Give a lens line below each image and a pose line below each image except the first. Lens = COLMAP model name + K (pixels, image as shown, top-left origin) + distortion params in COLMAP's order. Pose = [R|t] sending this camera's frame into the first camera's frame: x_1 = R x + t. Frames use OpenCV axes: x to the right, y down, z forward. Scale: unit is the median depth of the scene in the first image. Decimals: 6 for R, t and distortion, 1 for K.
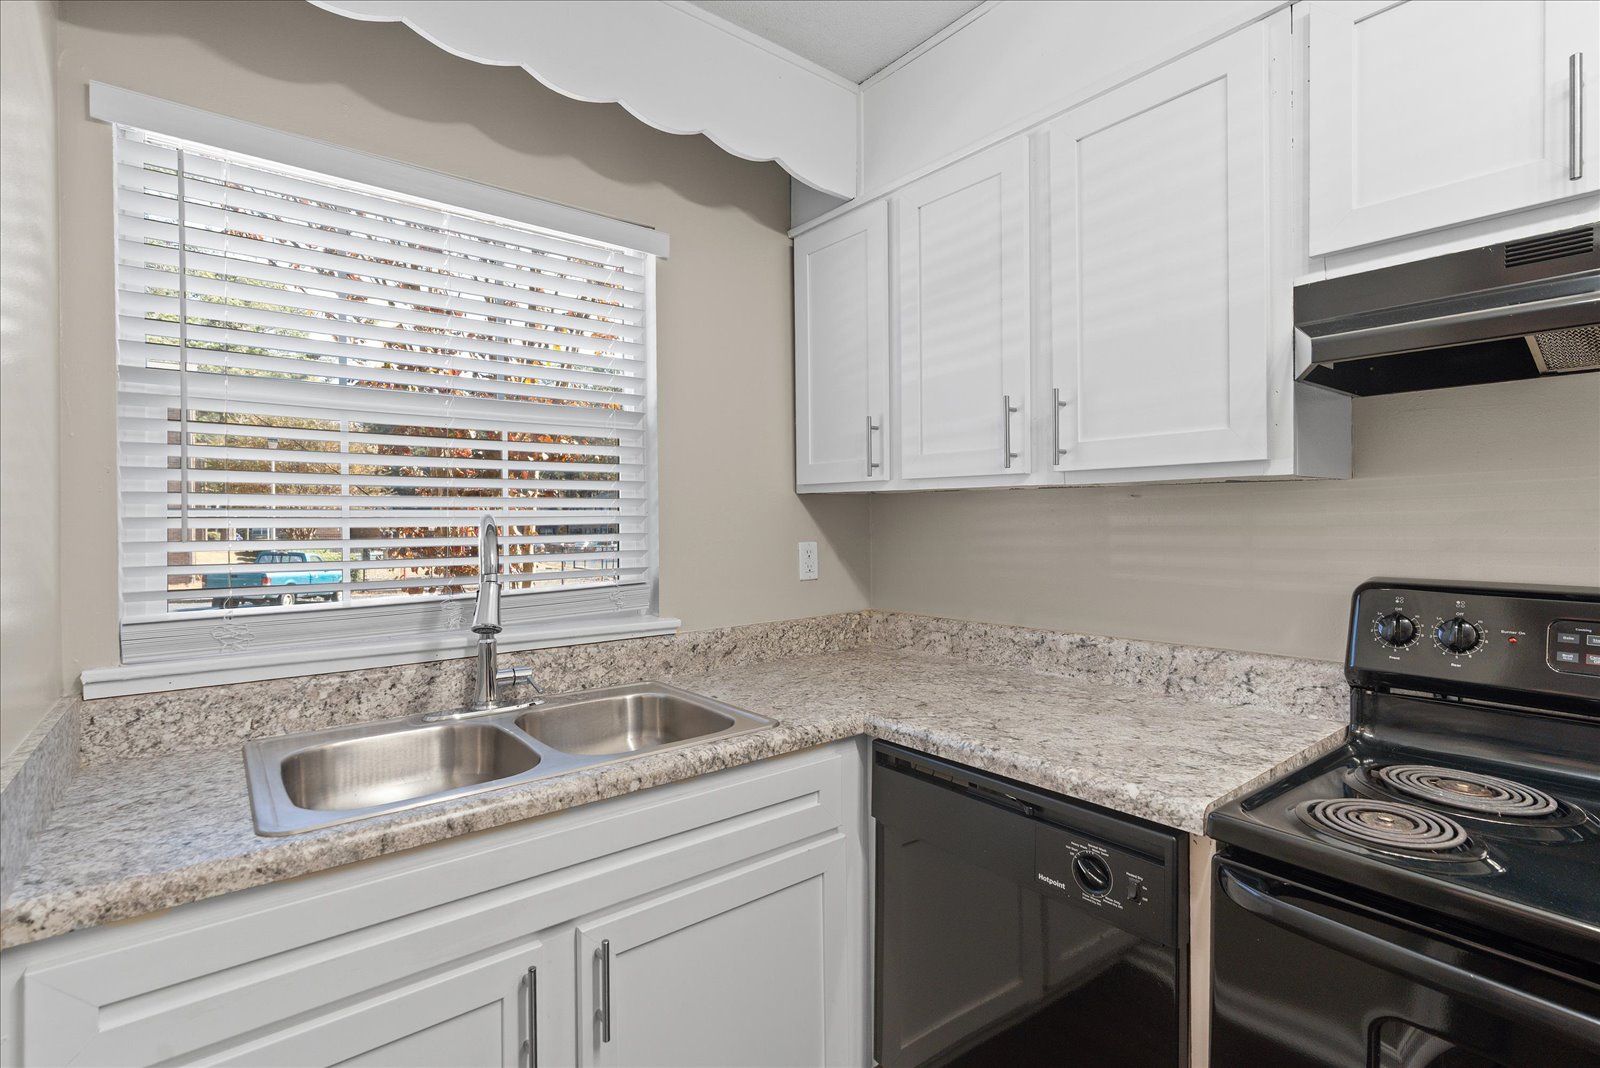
lens RADIAL K [[740.6, 0, 830.3], [0, 740.6, 531.2], [0, 0, 1]] dist [-0.006088, 0.005301]
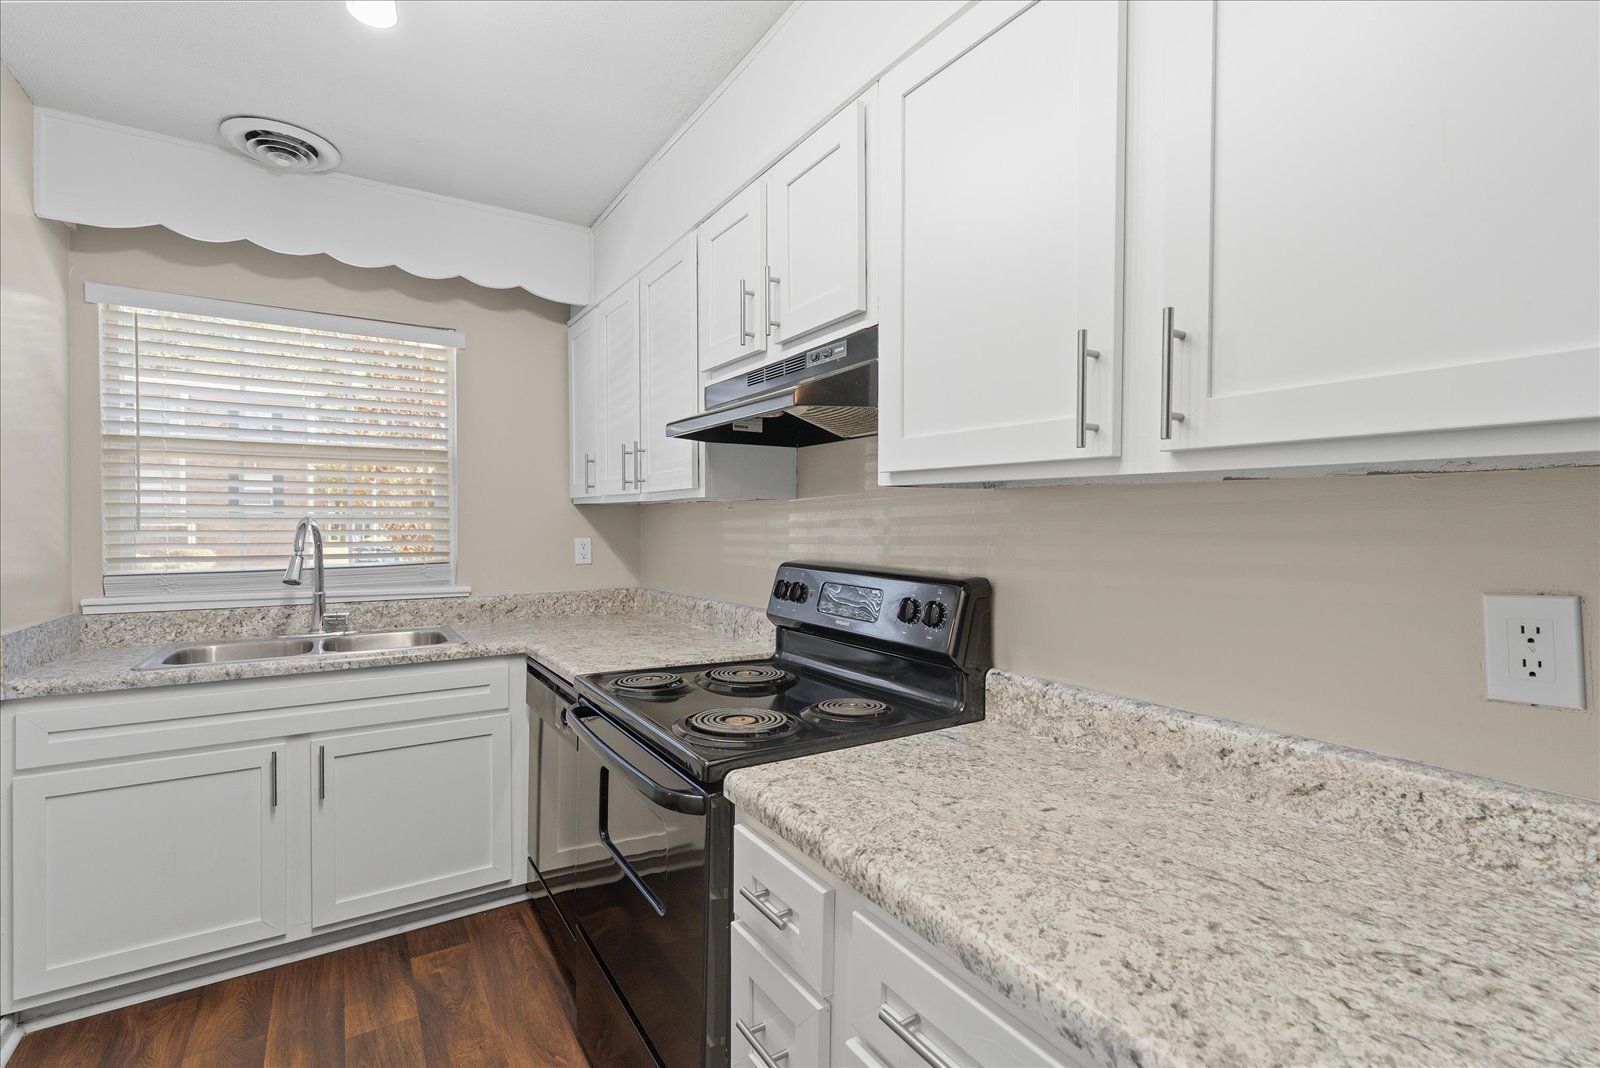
lens RADIAL K [[740.6, 0, 840.7], [0, 740.6, 539.3], [0, 0, 1]] dist [-0.006088, 0.005301]
pose [[0.994087, 0.011350, -0.107989, 0.916961], [-0.010695, 0.999921, 0.006649, 0.004543], [0.108056, -0.005454, 0.994130, -0.544920]]
